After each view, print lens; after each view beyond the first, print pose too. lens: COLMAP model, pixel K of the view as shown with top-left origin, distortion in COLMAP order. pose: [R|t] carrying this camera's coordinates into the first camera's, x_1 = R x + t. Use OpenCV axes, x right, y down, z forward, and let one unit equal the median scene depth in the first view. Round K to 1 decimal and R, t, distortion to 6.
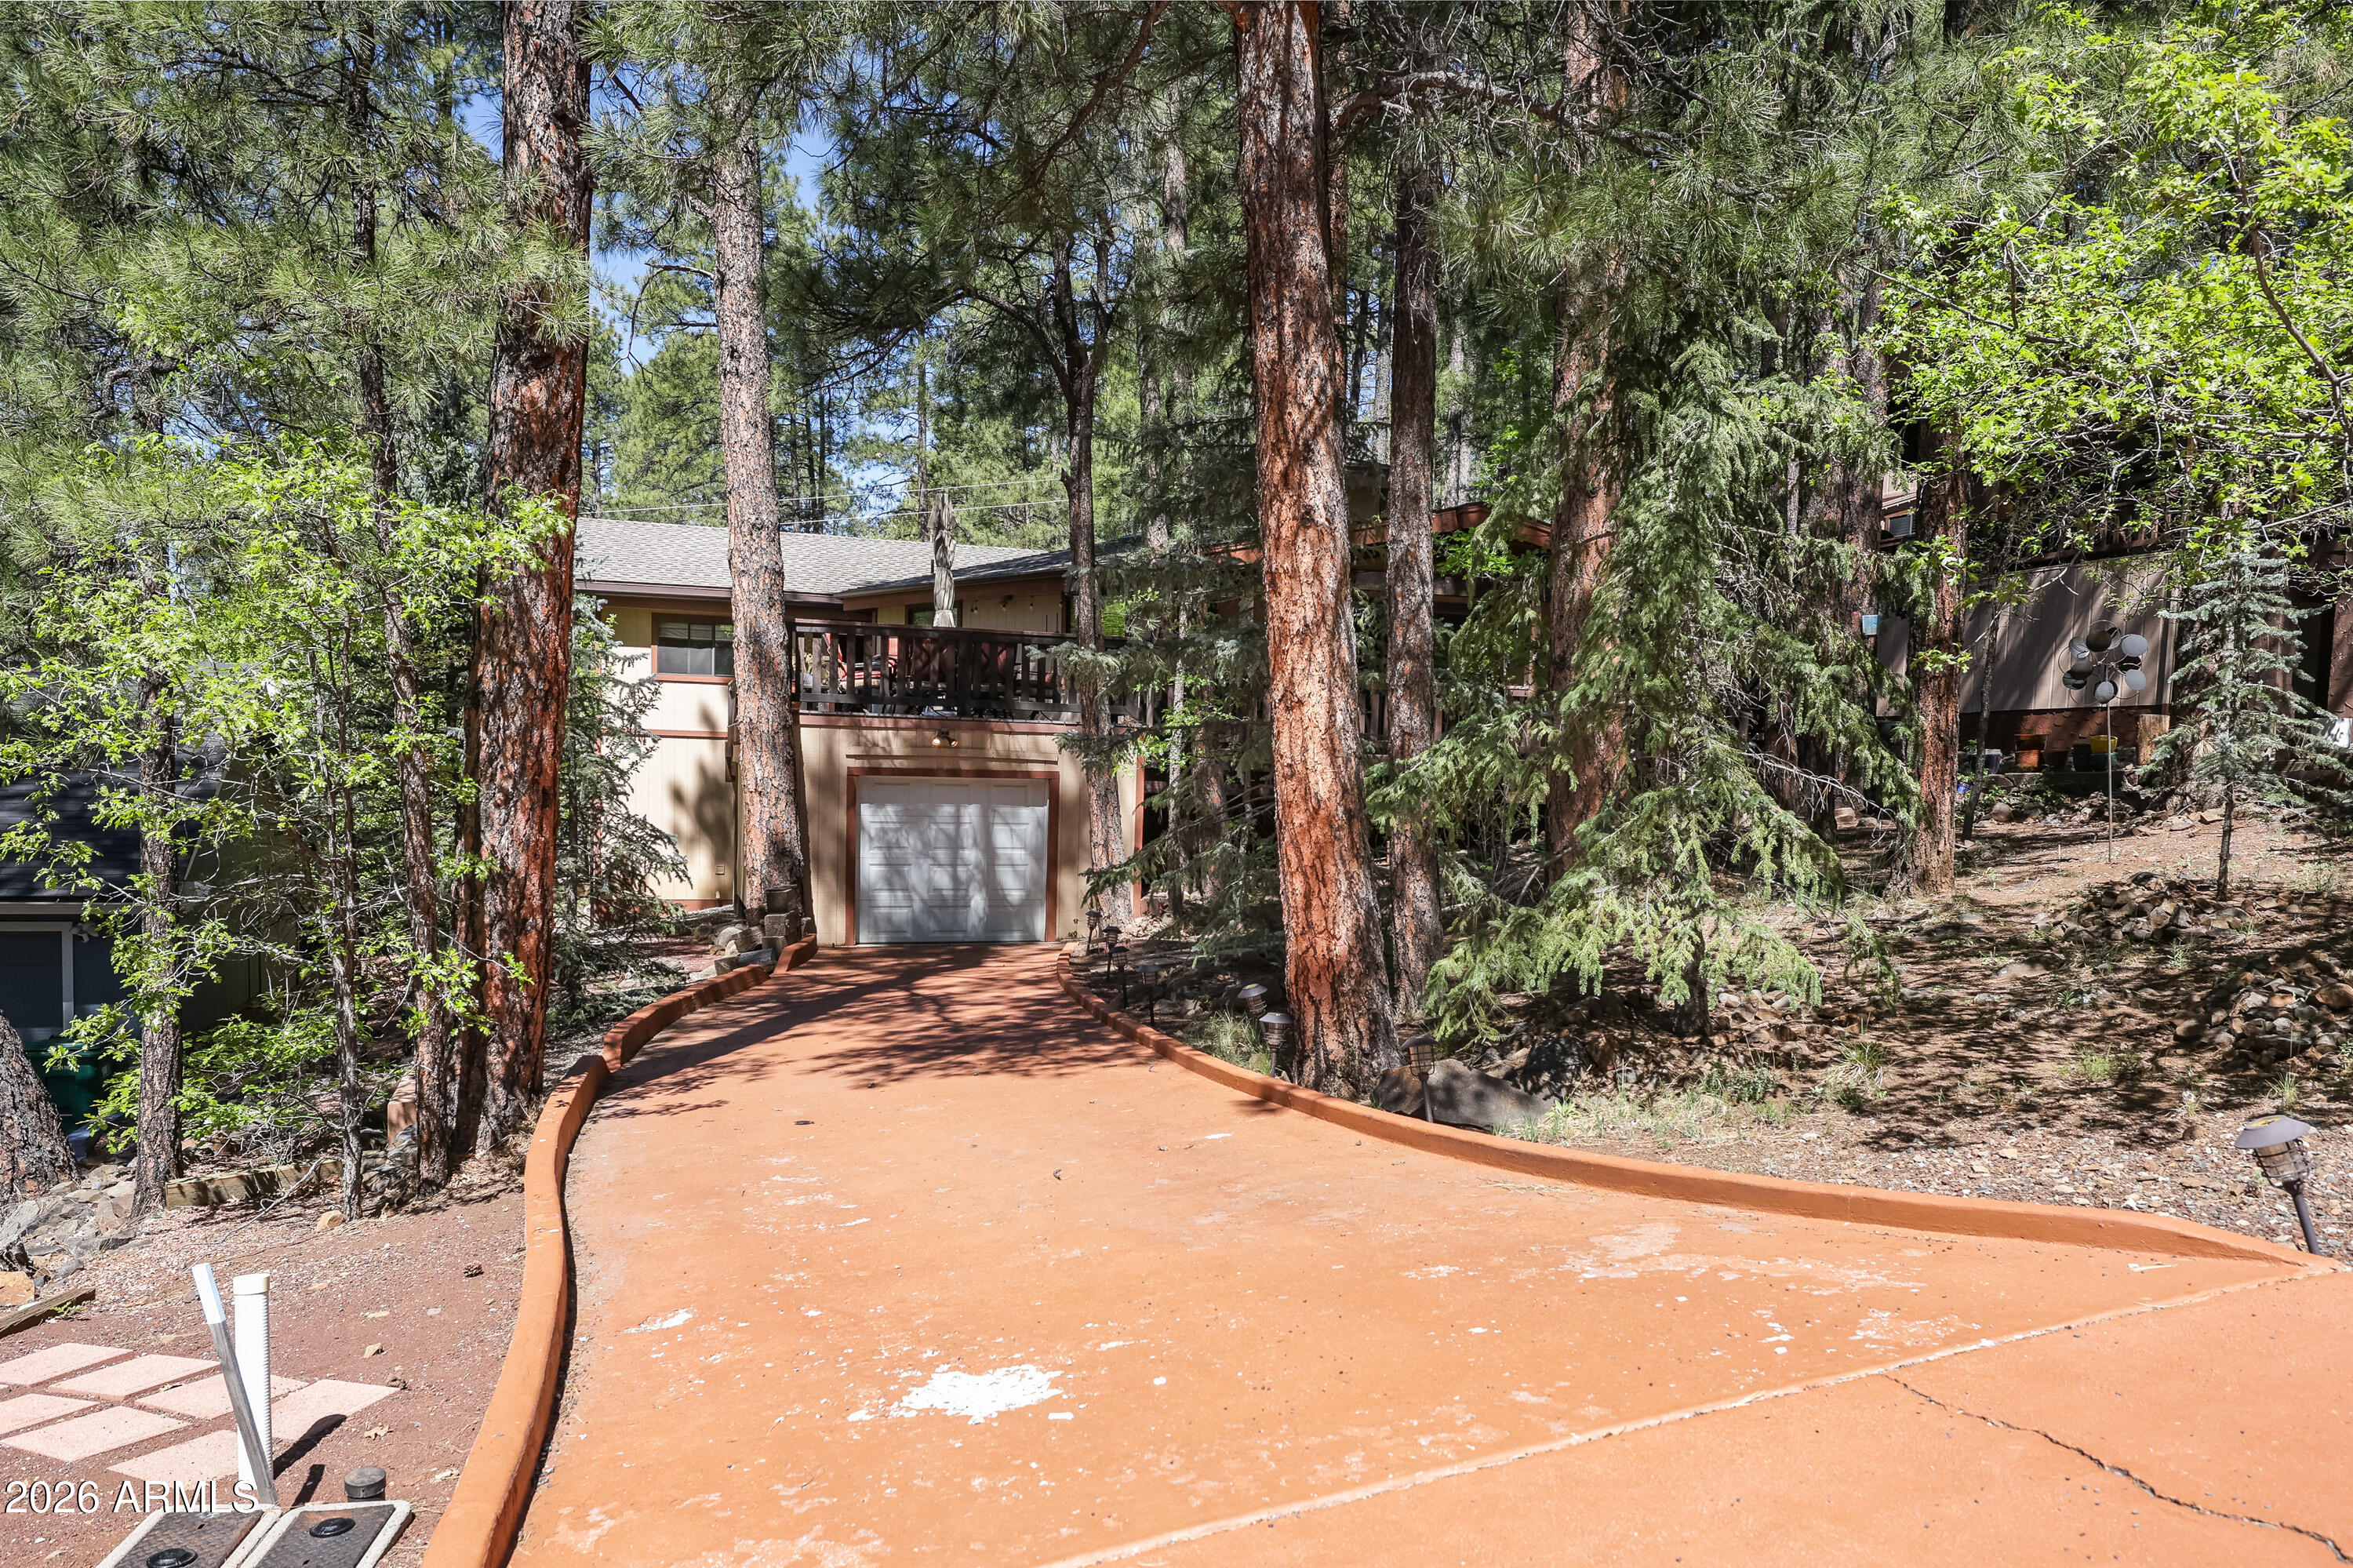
lens RADIAL K [[1265.8, 0, 1174.6], [0, 1265.8, 856.2], [0, 0, 1]] dist [-0.000135, -0.000529]
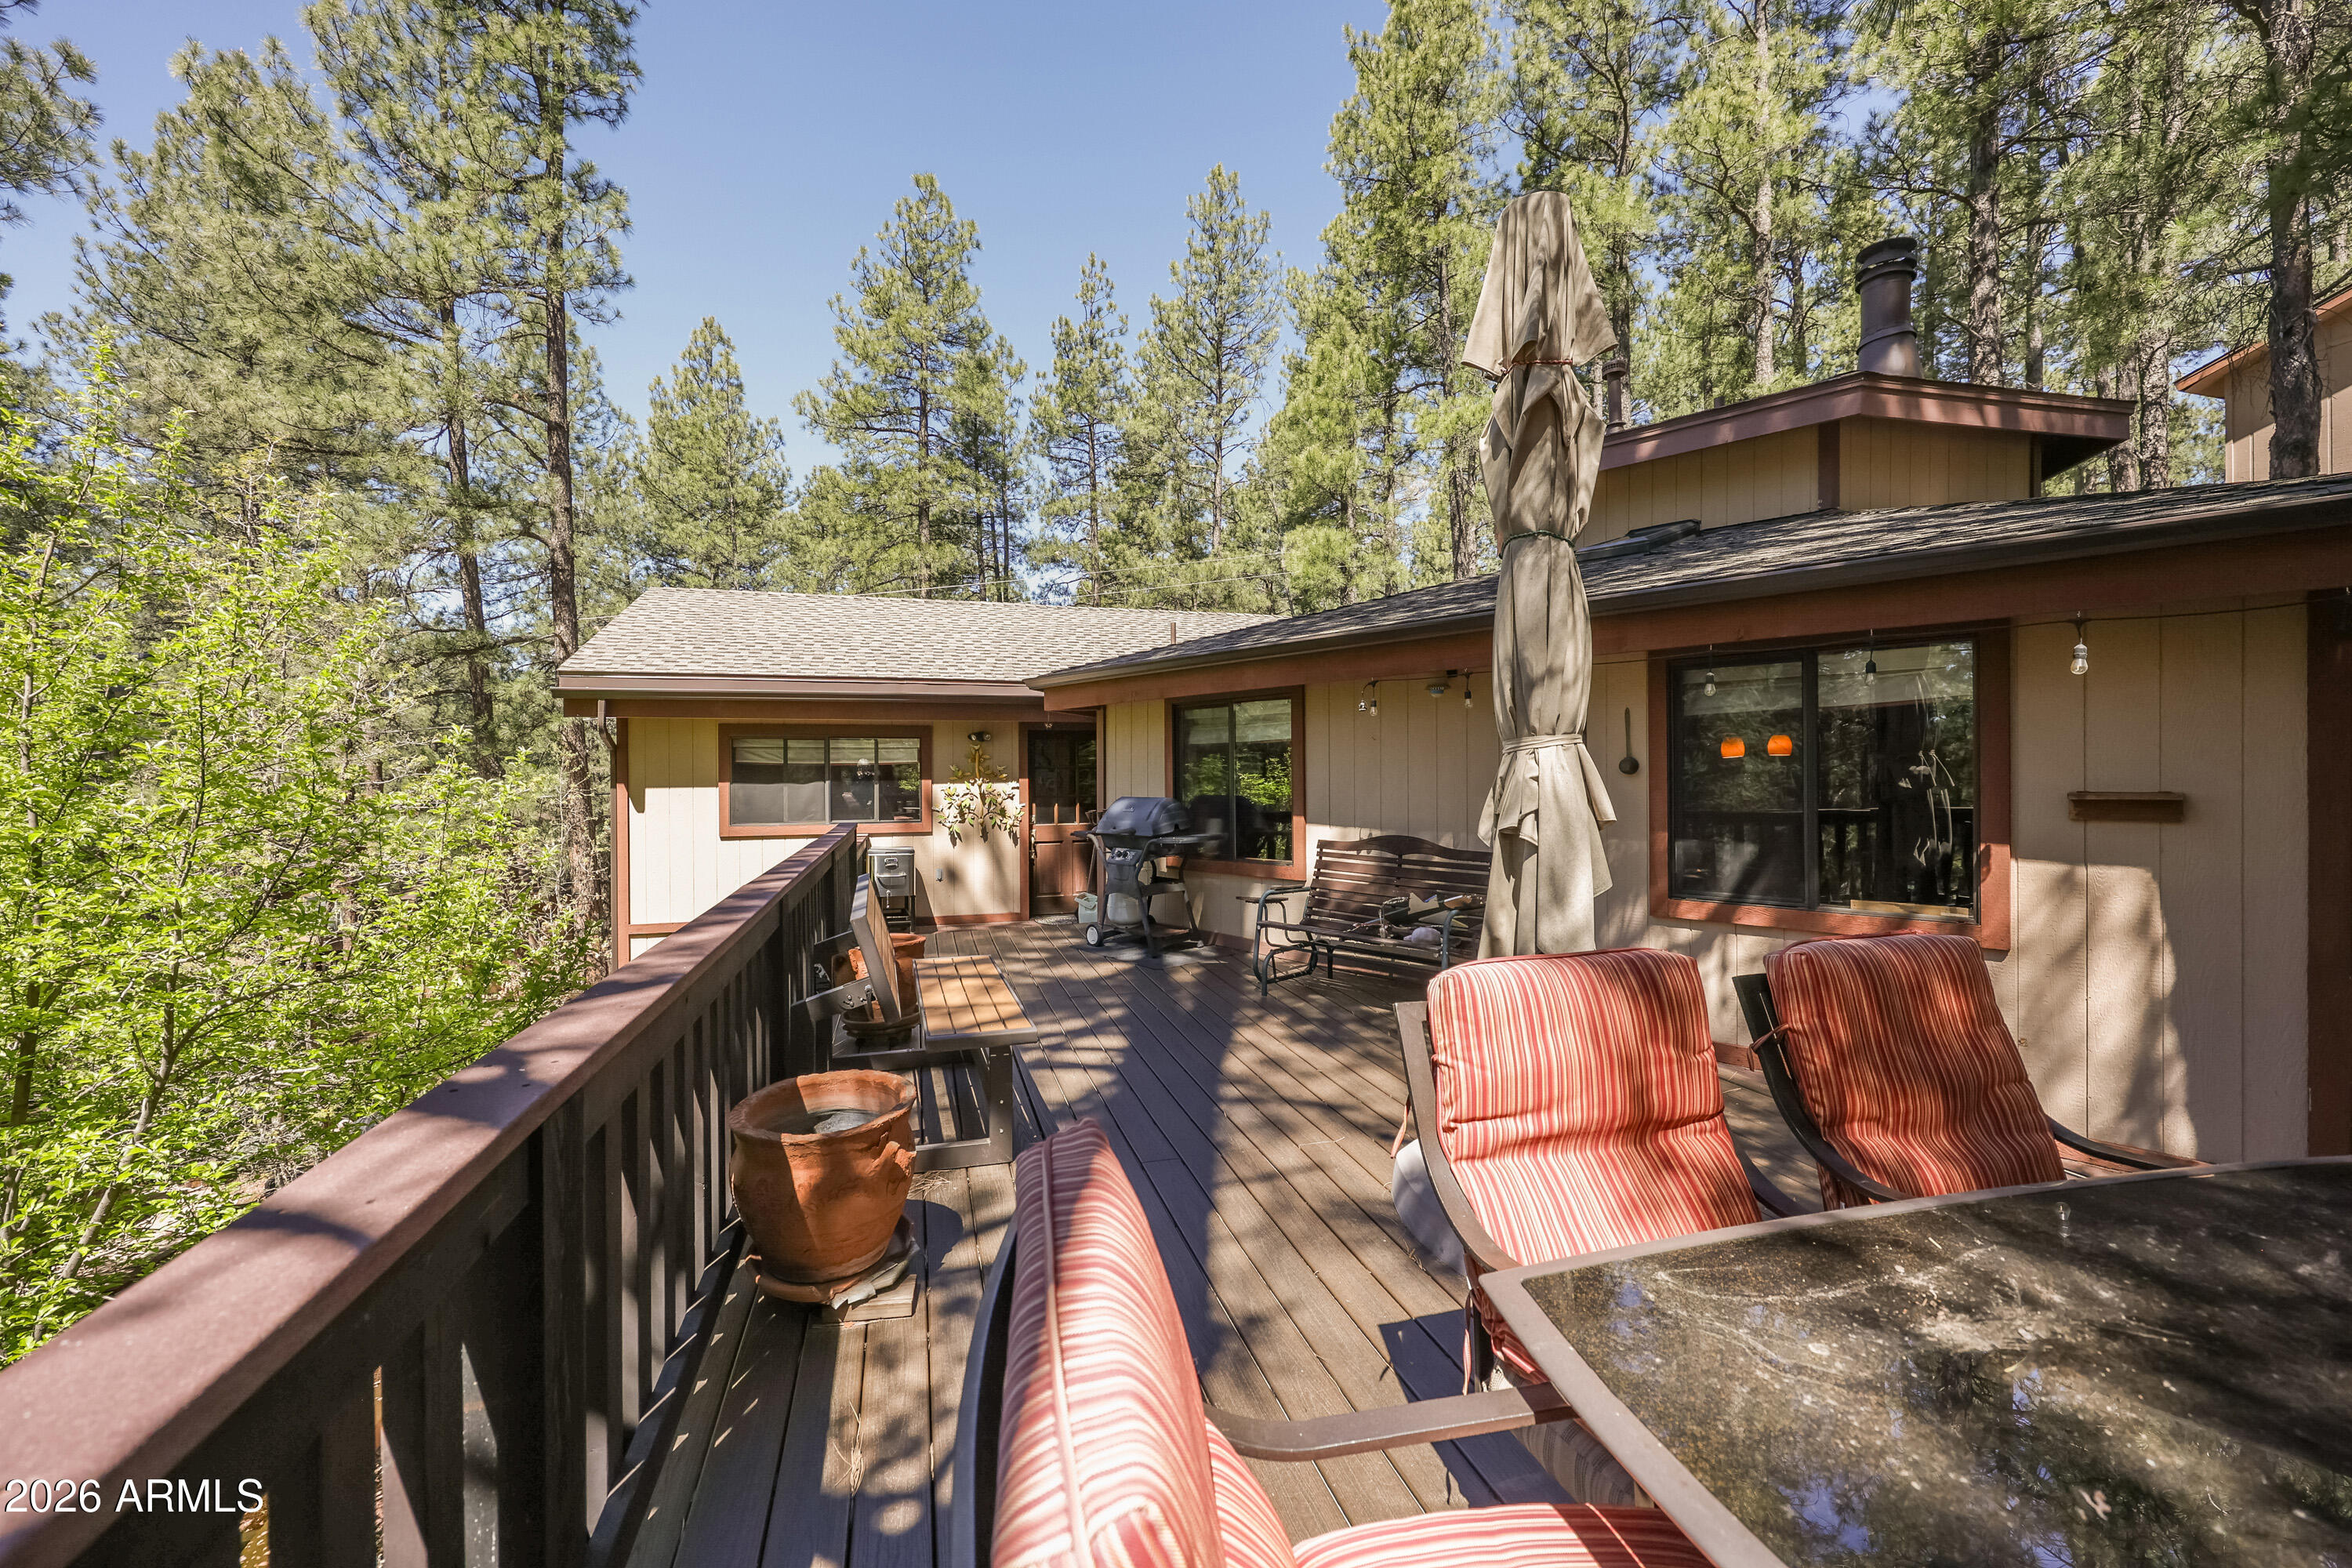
lens RADIAL K [[922.4, 0, 1074.4], [0, 922.4, 897.5], [0, 0, 1]] dist [-0.000203, -0.000105]
pose [[0.980164, 0.002664, -0.198173, -0.272312], [0.002547, 0.999658, 0.026039, -0.196757], [0.198174, -0.026027, 0.979821, 0.979831]]
